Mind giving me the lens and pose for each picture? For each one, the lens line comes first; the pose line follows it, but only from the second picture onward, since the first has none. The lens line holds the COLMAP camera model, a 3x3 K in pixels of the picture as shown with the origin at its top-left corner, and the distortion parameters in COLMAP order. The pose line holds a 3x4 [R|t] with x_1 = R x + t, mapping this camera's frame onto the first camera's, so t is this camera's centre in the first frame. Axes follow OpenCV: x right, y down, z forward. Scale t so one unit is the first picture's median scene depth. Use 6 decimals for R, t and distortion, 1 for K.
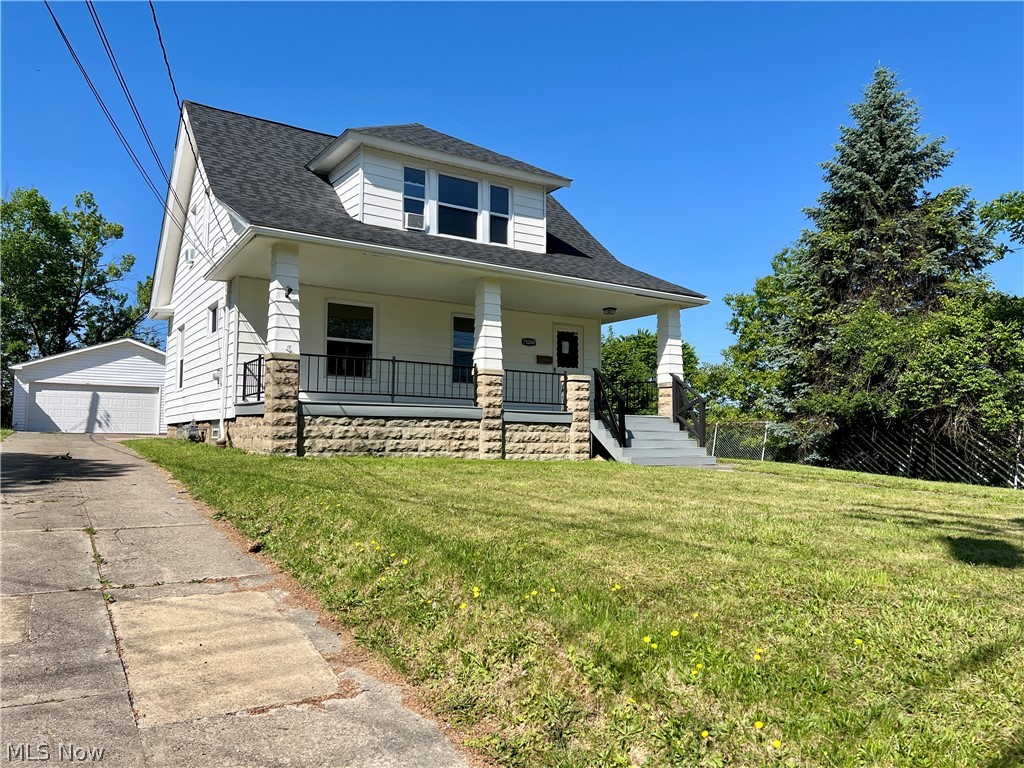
lens RADIAL K [[752.5, 0, 515.1], [0, 752.5, 384.8], [0, 0, 1]] dist [0.028069, -0.016367]
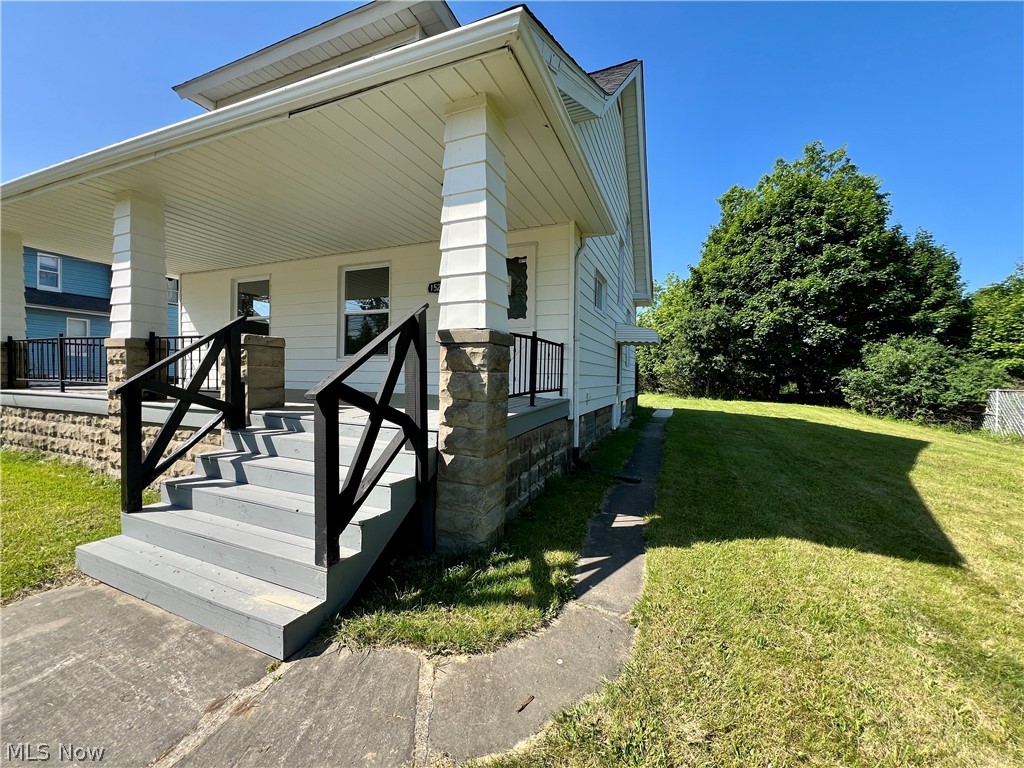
lens RADIAL K [[407.7, 0, 509.3], [0, 407.7, 380.1], [0, 0, 1]] dist [-0.000601, -0.000171]
pose [[0.580339, 0.005404, -0.814357, 0.434728], [0.048013, 0.998011, 0.040839, 0.016021], [0.812958, -0.062800, 0.578926, 1.047278]]
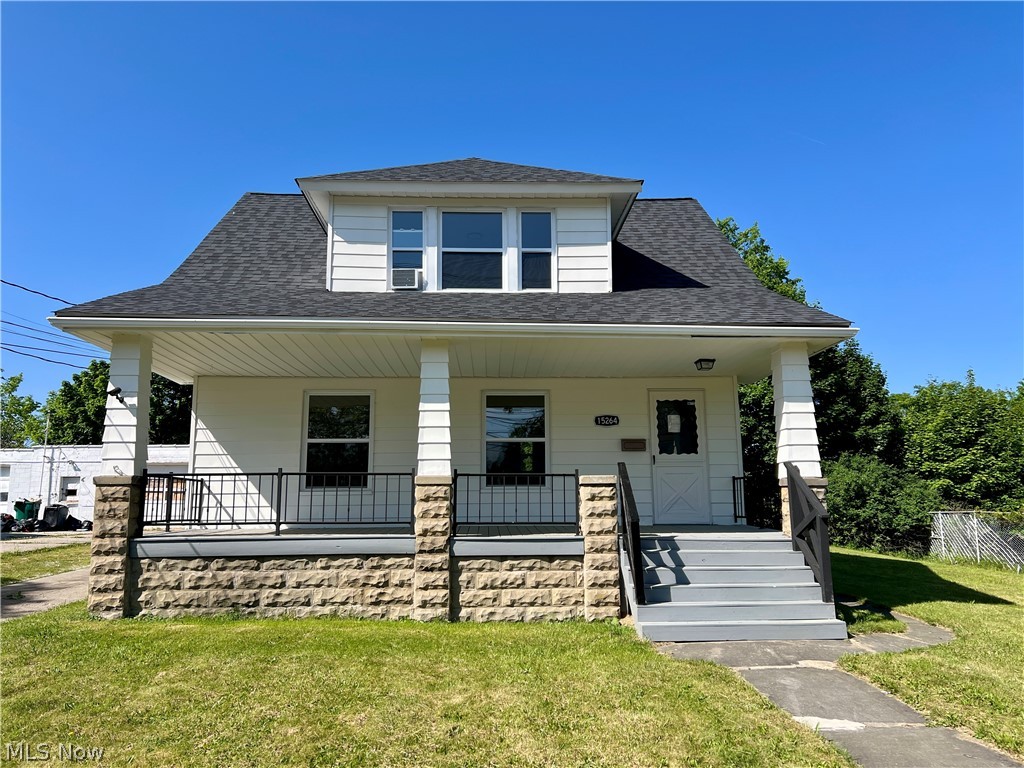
lens RADIAL K [[752.5, 0, 514.8], [0, 752.5, 378.5], [0, 0, 1]] dist [0.028069, -0.016367]
pose [[0.864353, -0.102747, -0.492277, 0.361487], [0.052035, 0.991924, -0.115668, -0.025122], [0.500186, 0.074362, 0.862719, 0.450921]]
